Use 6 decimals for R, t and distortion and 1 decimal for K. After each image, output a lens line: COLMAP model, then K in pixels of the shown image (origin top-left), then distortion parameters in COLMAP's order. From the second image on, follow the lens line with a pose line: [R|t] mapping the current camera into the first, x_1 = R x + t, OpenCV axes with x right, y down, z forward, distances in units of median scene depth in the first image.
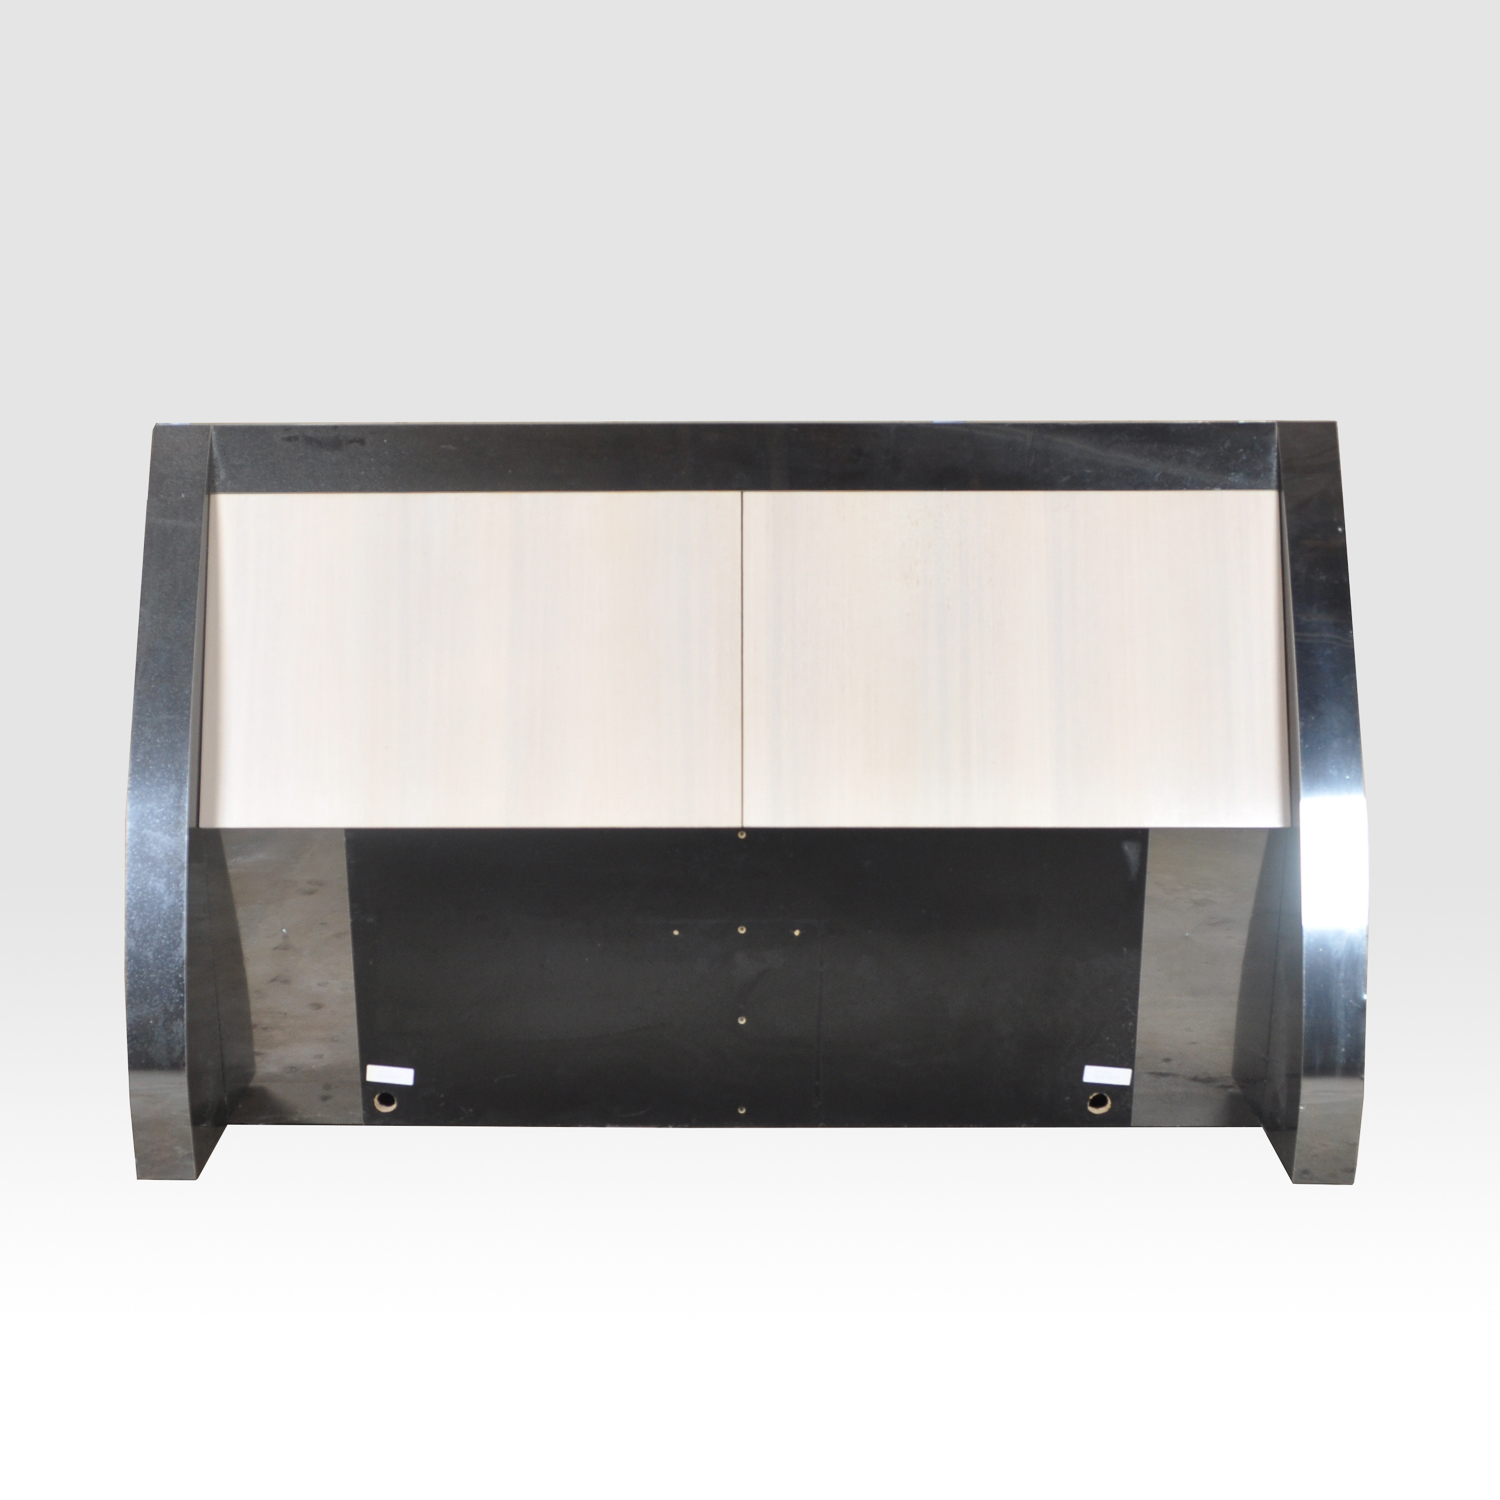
lens RADIAL K [[2137.5, 0, 748.2], [0, 2137.5, 752.4], [0, 0, 1]] dist [-0.119247, 0.000000]
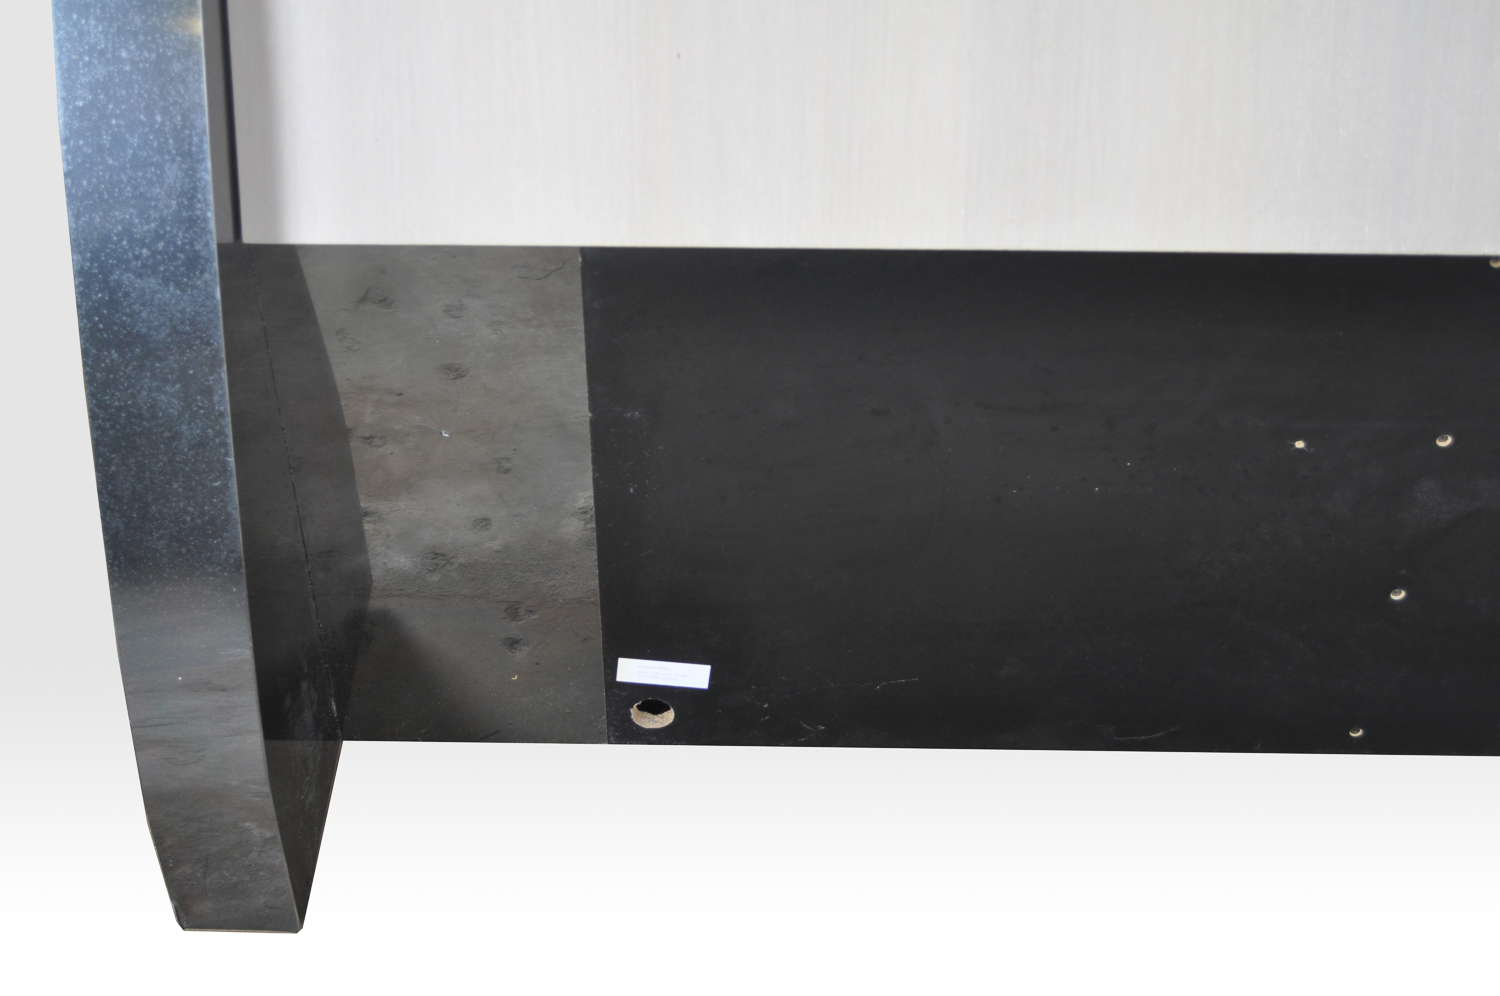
lens RADIAL K [[2103.4, 0, 743.4], [0, 2103.4, 495.7], [0, 0, 1]] dist [-0.008396, 0.000000]
pose [[0.999962, -0.001095, 0.008664, -0.158217], [-0.002524, 0.913549, 0.406720, -0.090662], [-0.008360, -0.406727, 0.913512, 0.578063]]
